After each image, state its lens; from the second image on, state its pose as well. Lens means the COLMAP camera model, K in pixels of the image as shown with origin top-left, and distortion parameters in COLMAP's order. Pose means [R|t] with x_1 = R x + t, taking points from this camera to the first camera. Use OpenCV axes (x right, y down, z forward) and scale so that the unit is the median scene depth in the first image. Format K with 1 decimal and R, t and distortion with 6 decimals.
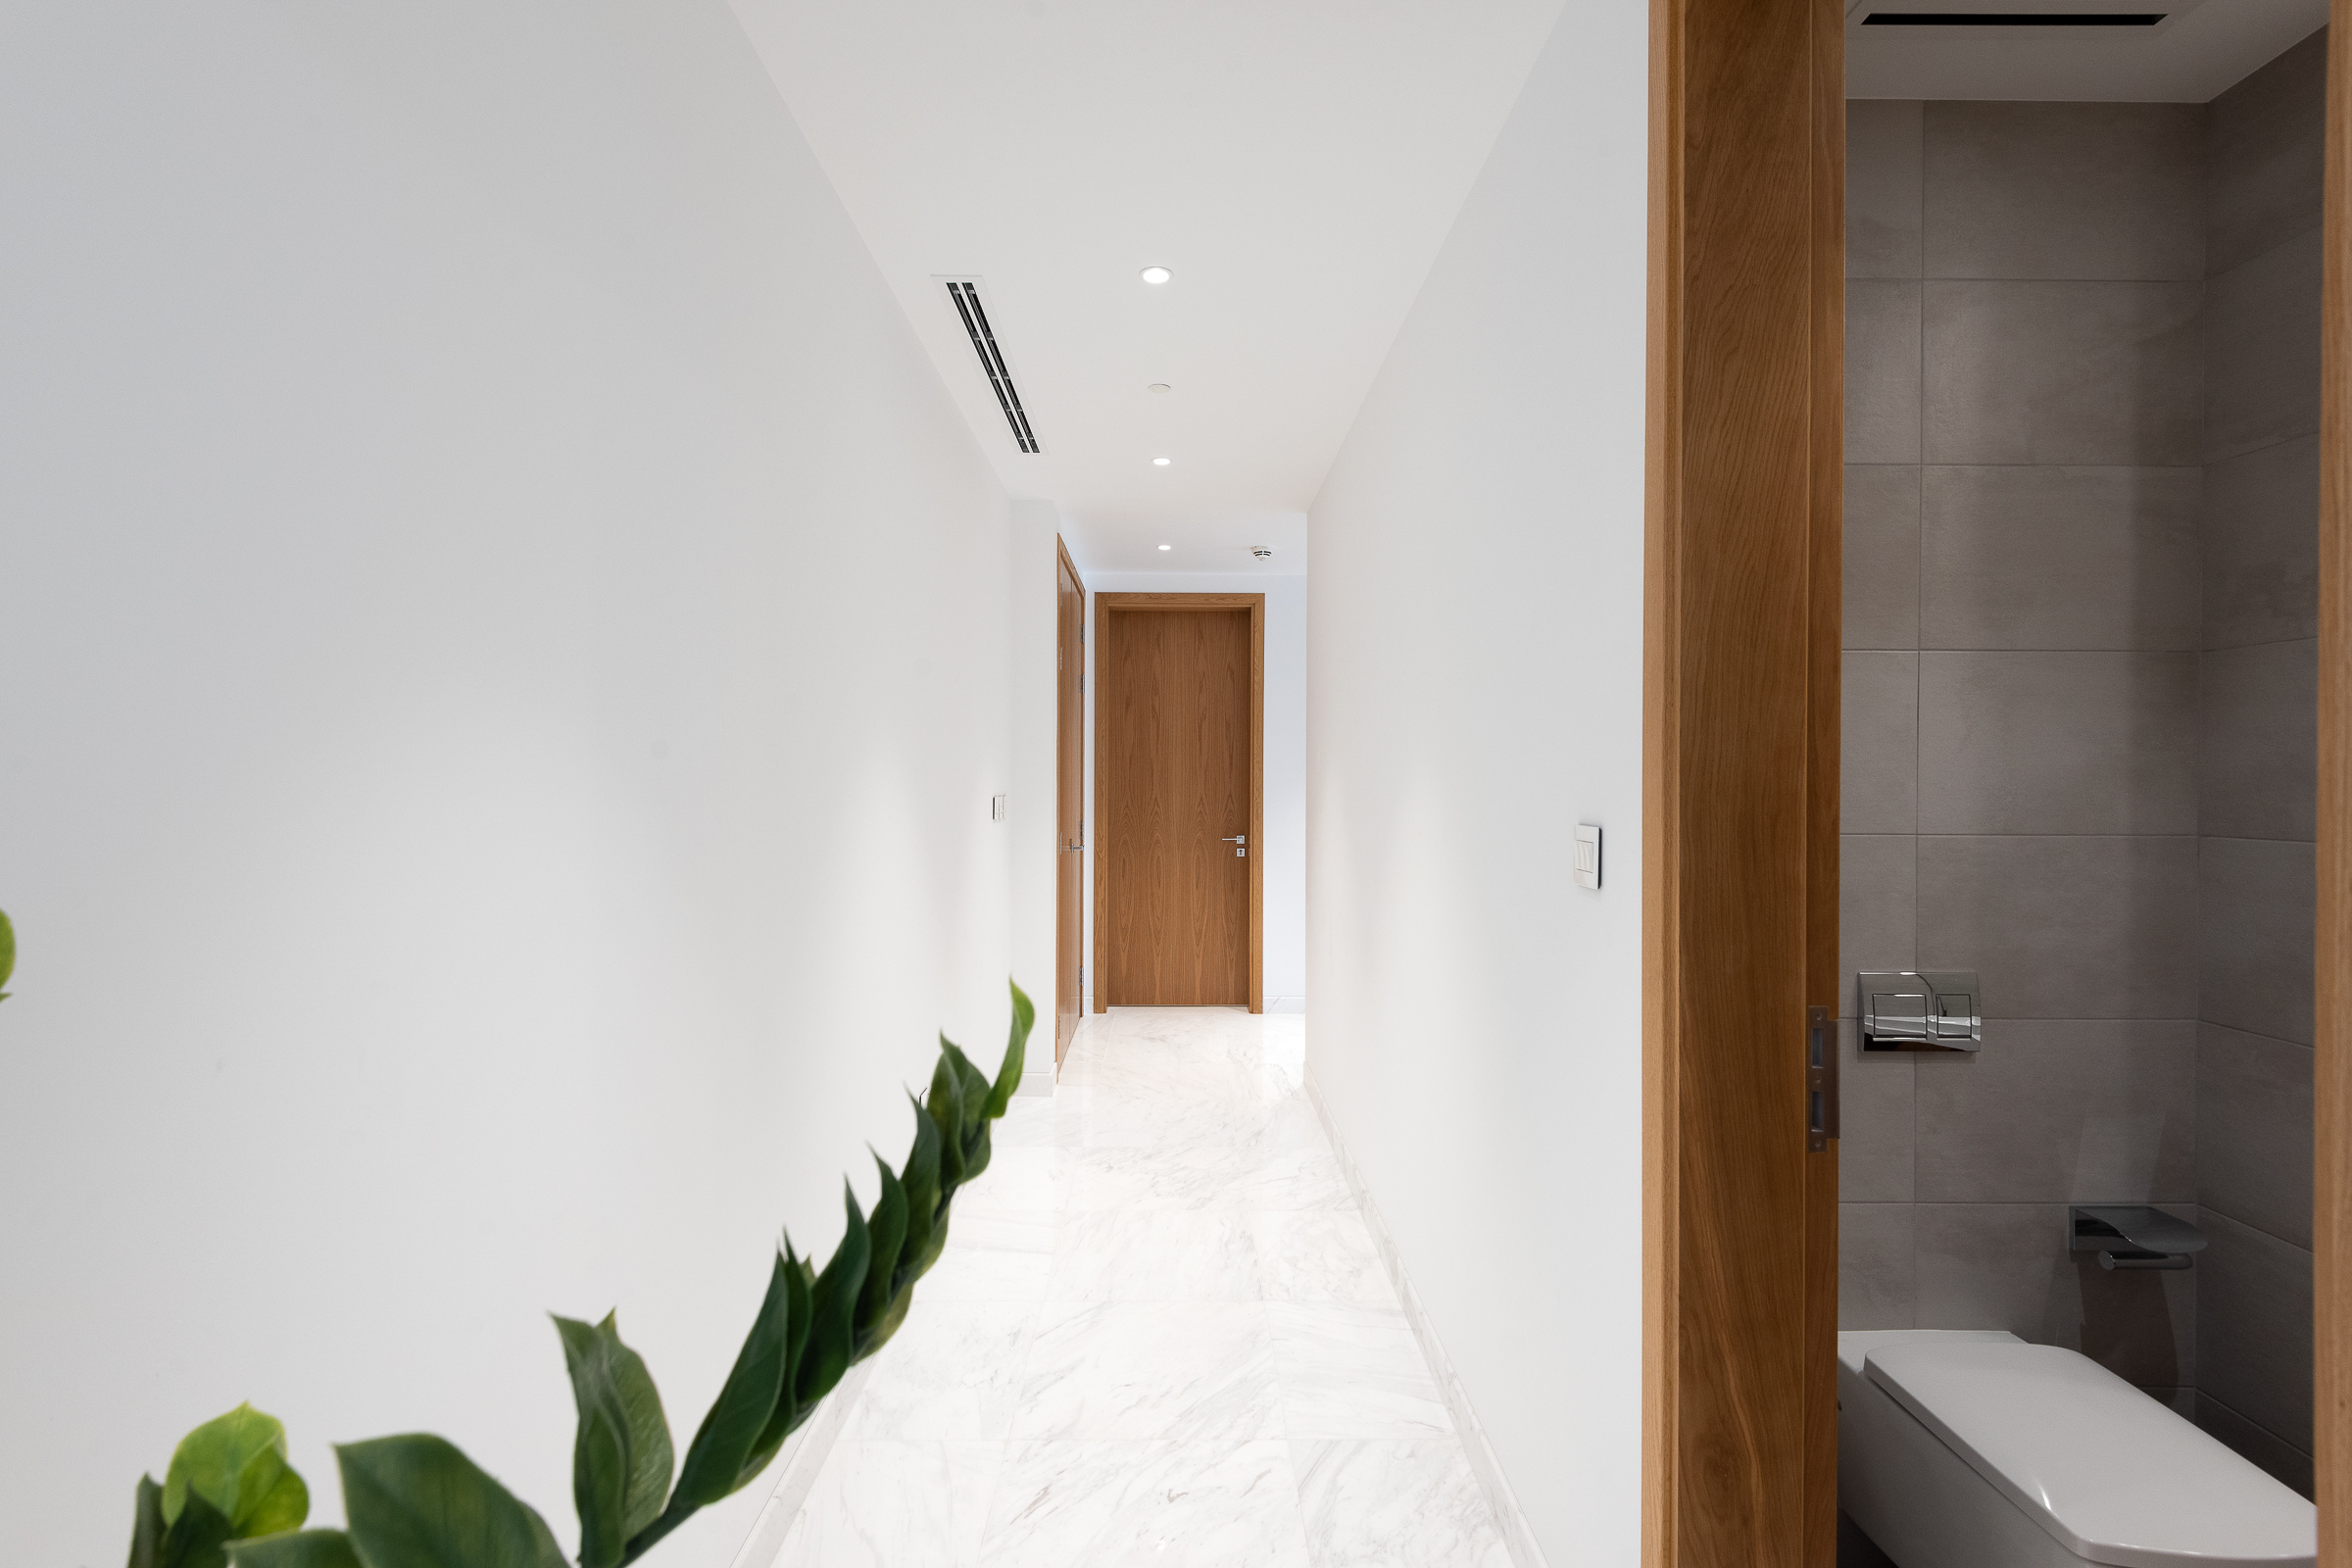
lens RADIAL K [[1064.2, 0, 1180.3], [0, 1064.2, 786.2], [0, 0, 1]] dist [0.053683, -0.028269]
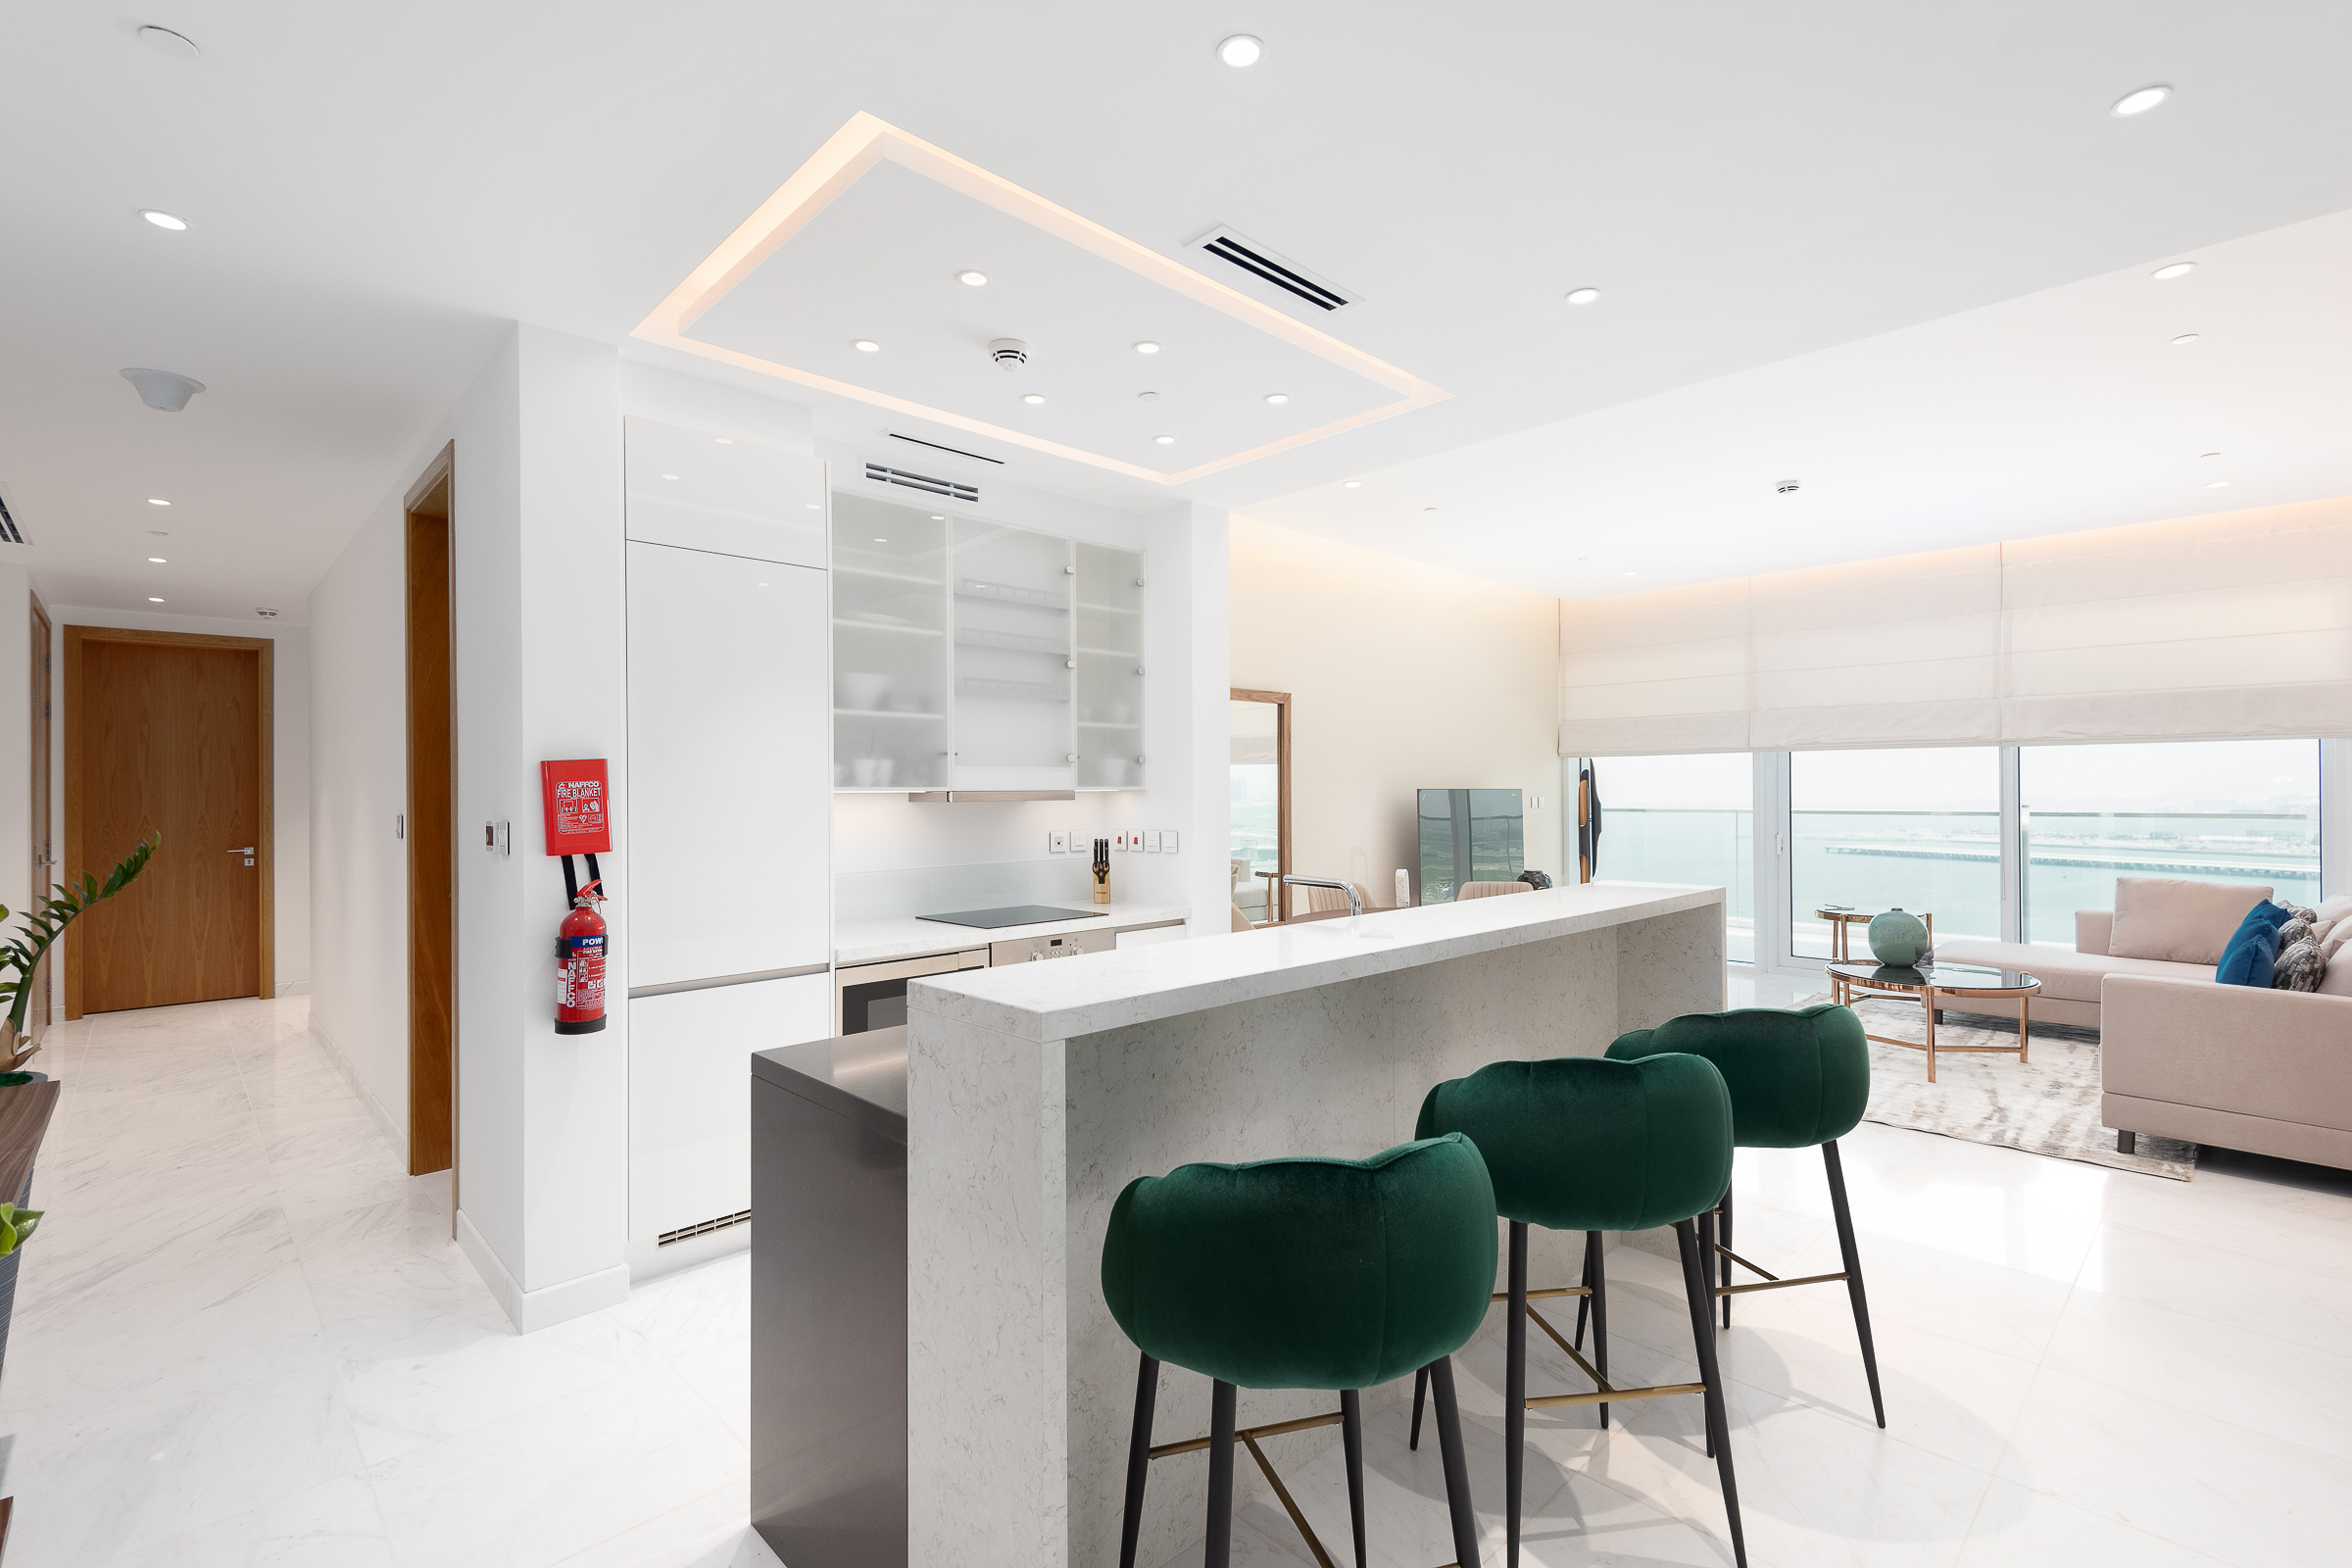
lens RADIAL K [[1044.2, 0, 1176.0], [0, 1044.2, 784.0], [0, 0, 1]] dist [0.019379, -0.009788]
pose [[0.722635, -0.006461, 0.691200, -0.006119], [0.015512, 0.999856, -0.006871, 0.001446], [-0.691056, 0.015687, 0.722631, -0.523952]]
